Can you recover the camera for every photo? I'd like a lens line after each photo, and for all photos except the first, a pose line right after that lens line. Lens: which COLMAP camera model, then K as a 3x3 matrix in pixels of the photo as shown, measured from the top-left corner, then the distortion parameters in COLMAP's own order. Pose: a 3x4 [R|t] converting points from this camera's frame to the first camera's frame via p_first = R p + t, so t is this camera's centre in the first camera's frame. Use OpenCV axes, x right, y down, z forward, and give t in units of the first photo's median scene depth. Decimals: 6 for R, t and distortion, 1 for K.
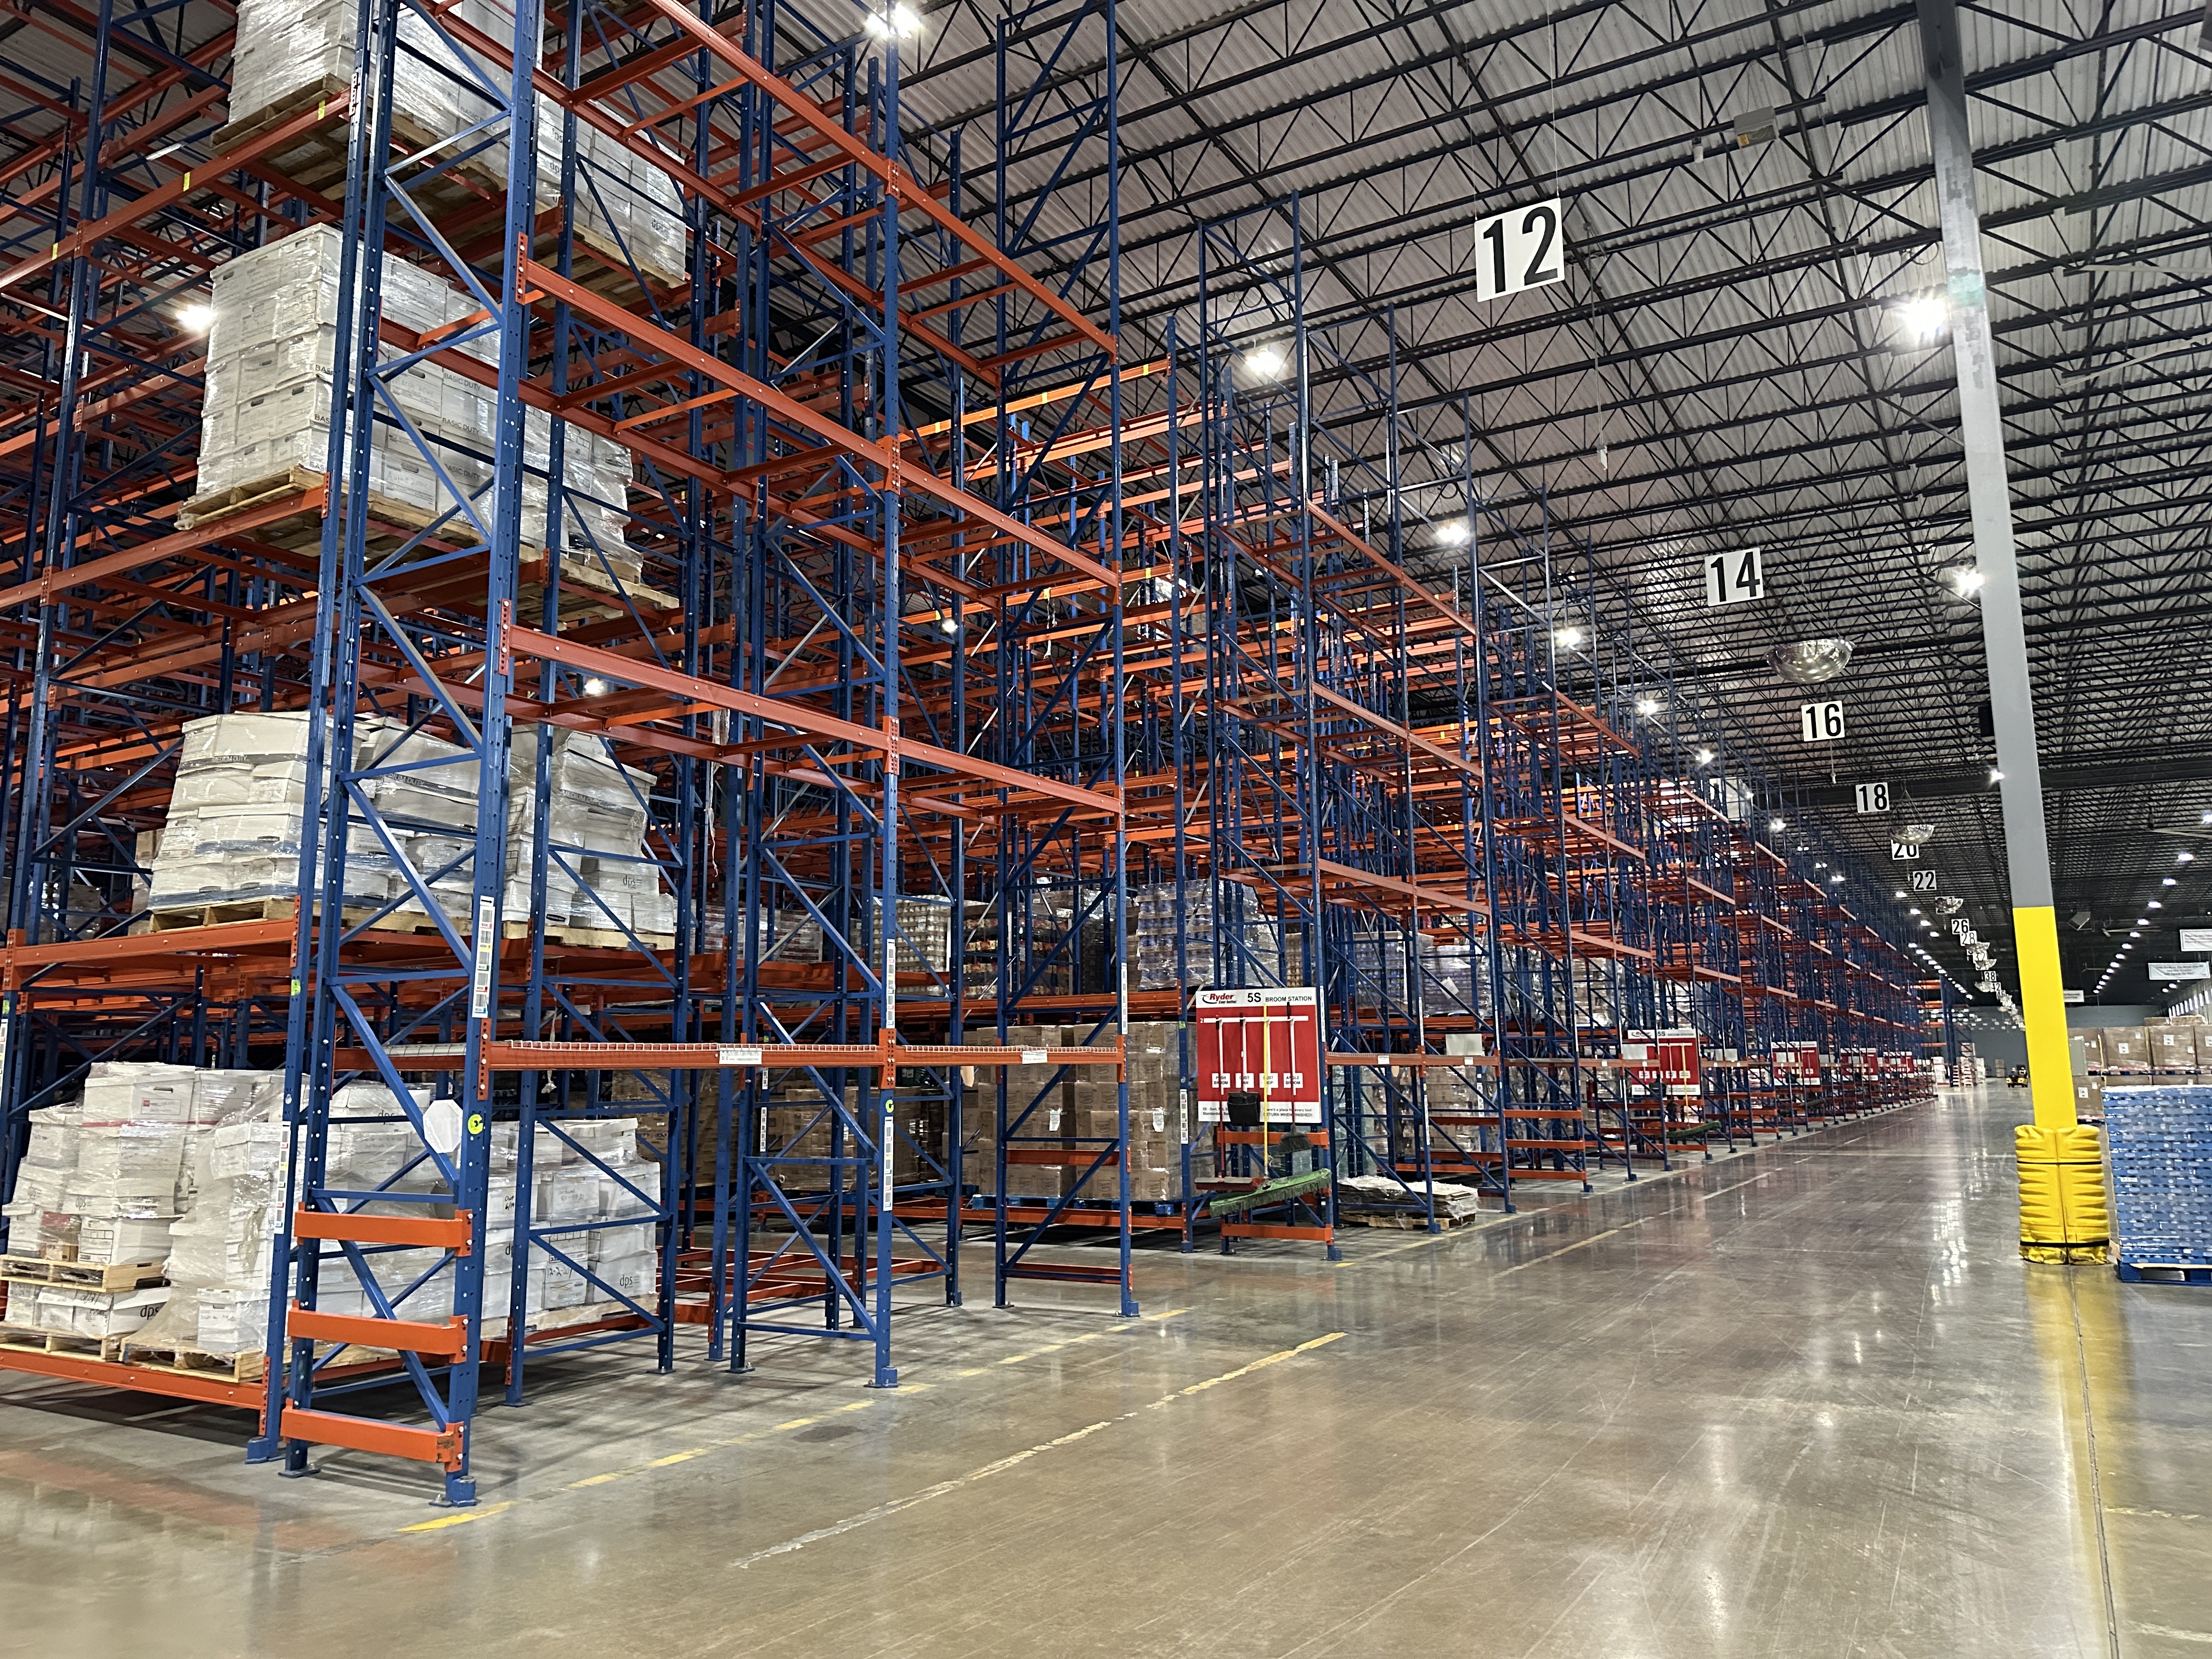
lens RADIAL K [[1580.3, 0, 1106.0], [0, 1580.3, 829.5], [0, 0, 1]] dist [0.015354, -0.008936]
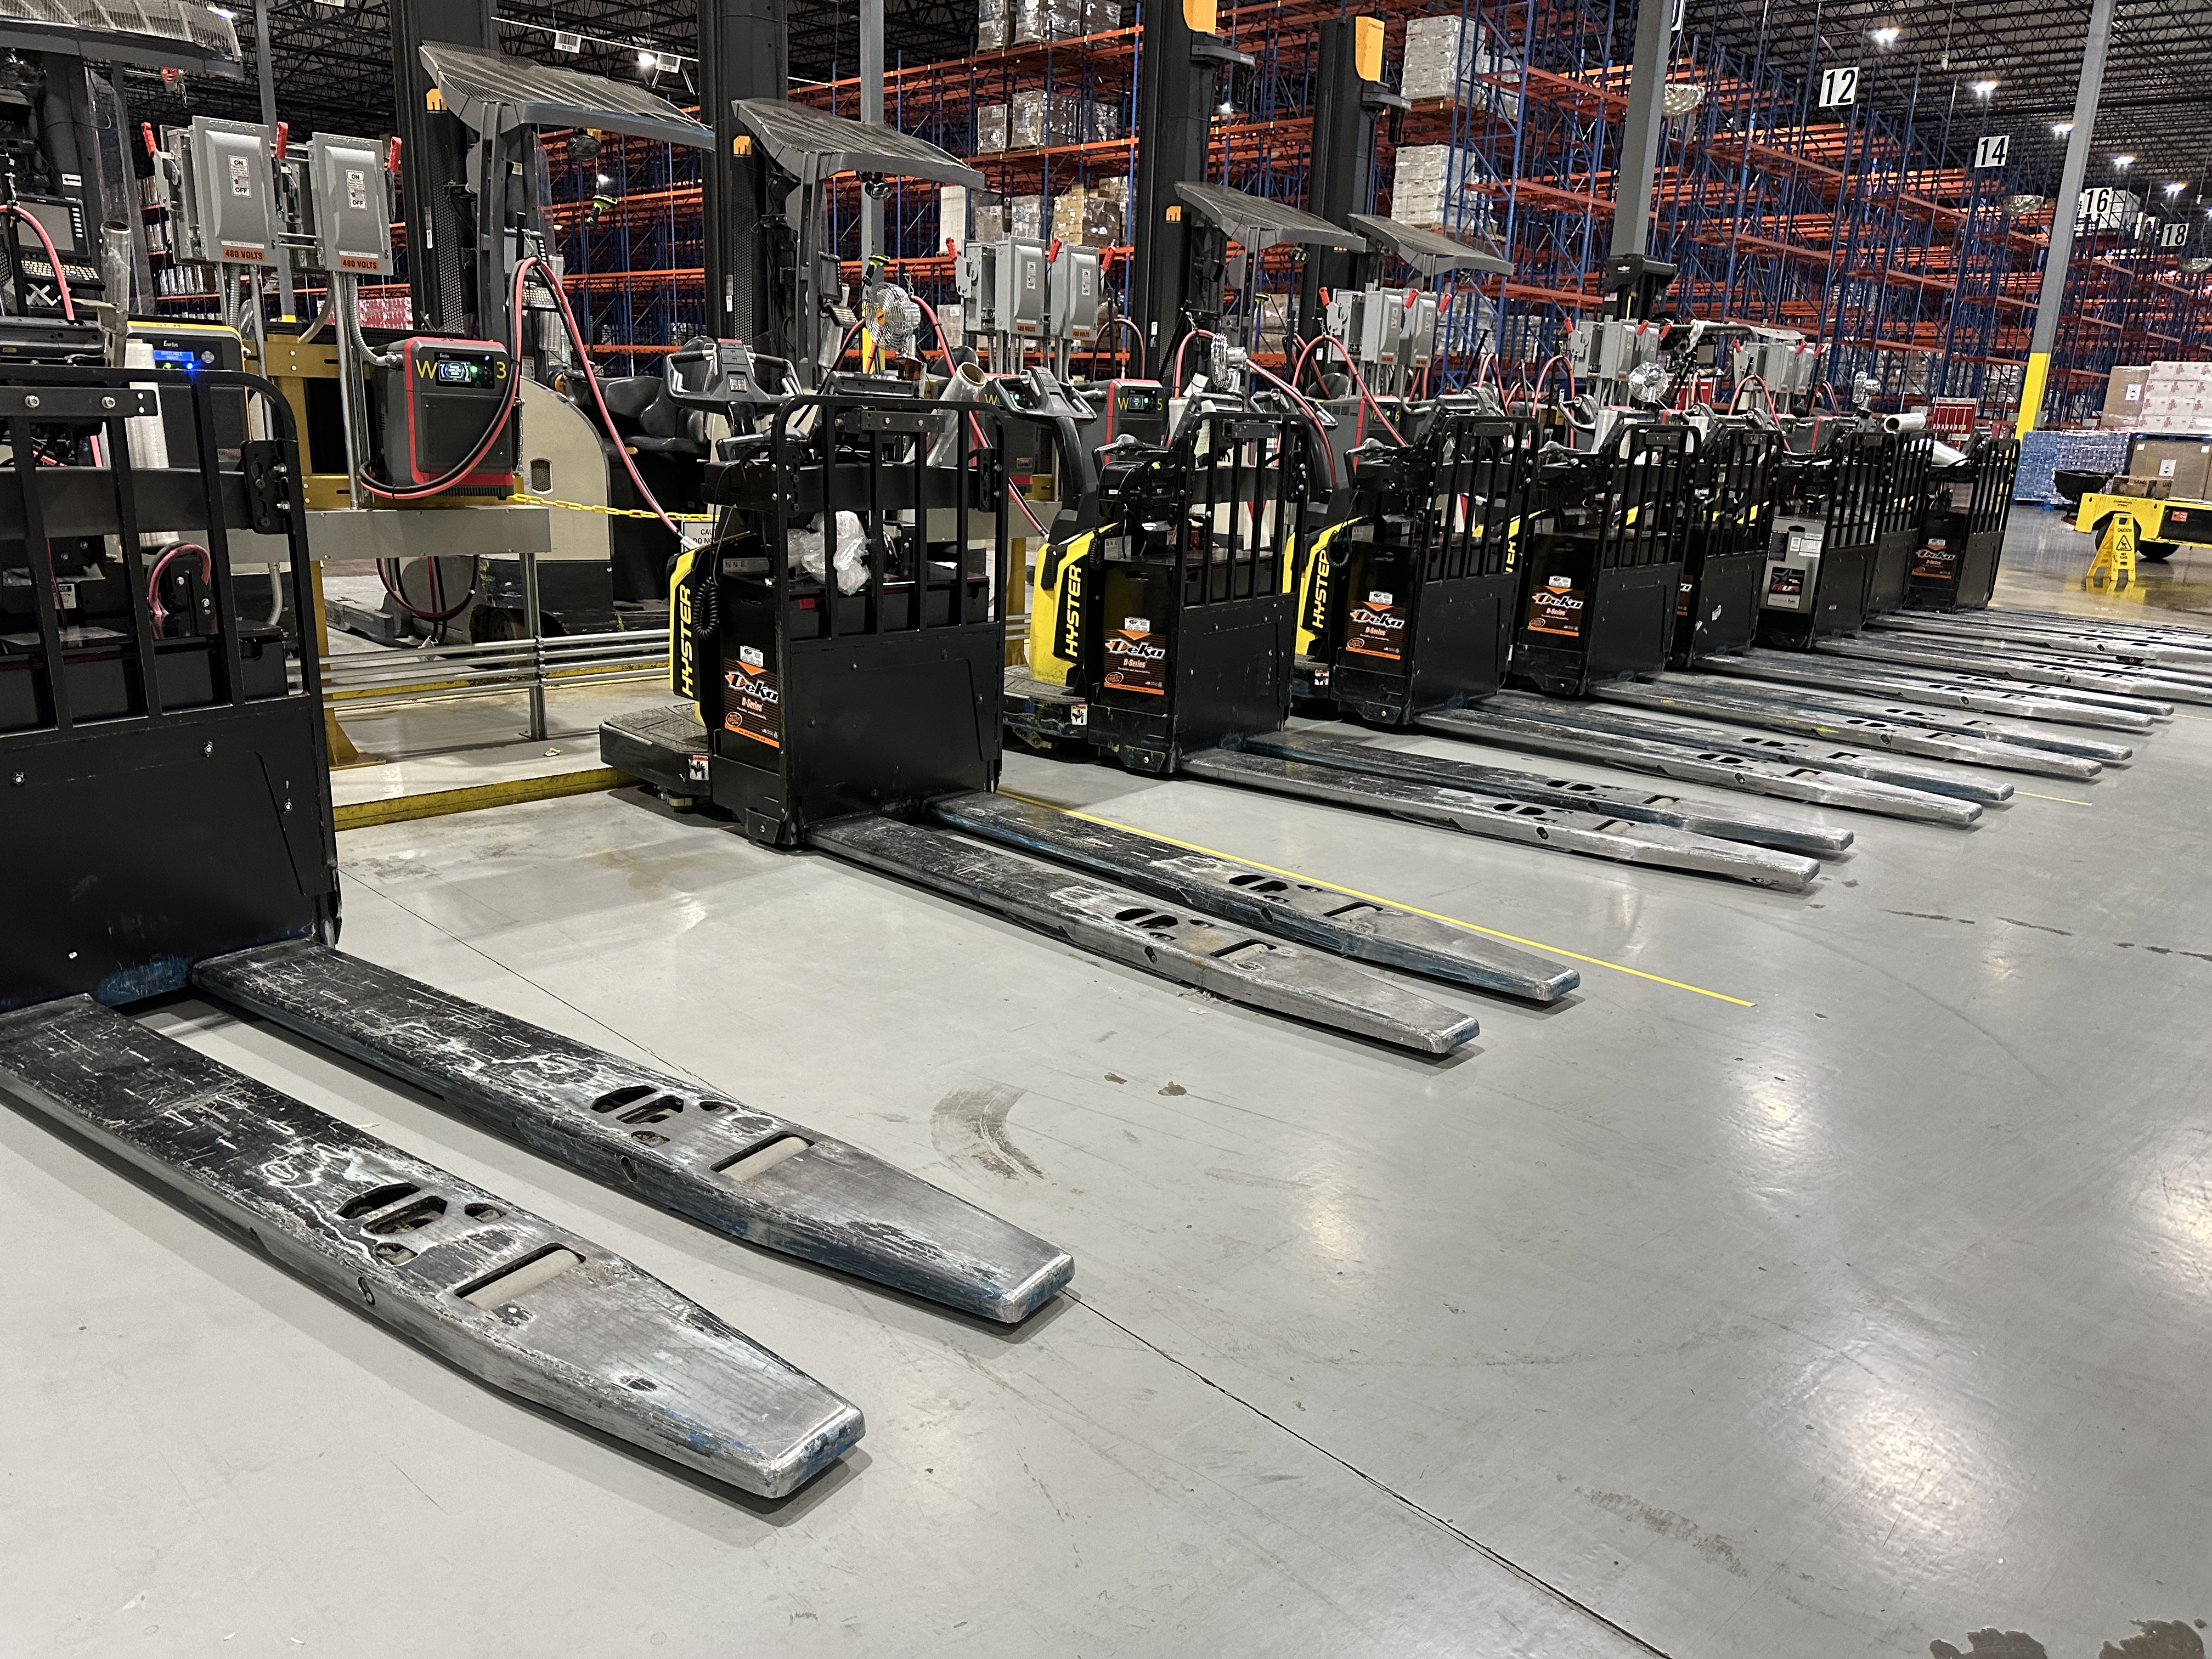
lens RADIAL K [[1580.3, 0, 1106.0], [0, 1580.3, 829.5], [0, 0, 1]] dist [0.015354, -0.008936]
pose [[0.969093, 0.107780, -0.221907, -0.137696], [-0.009743, 0.915533, 0.402125, -0.203408], [0.246505, -0.387535, 0.888286, -1.474395]]
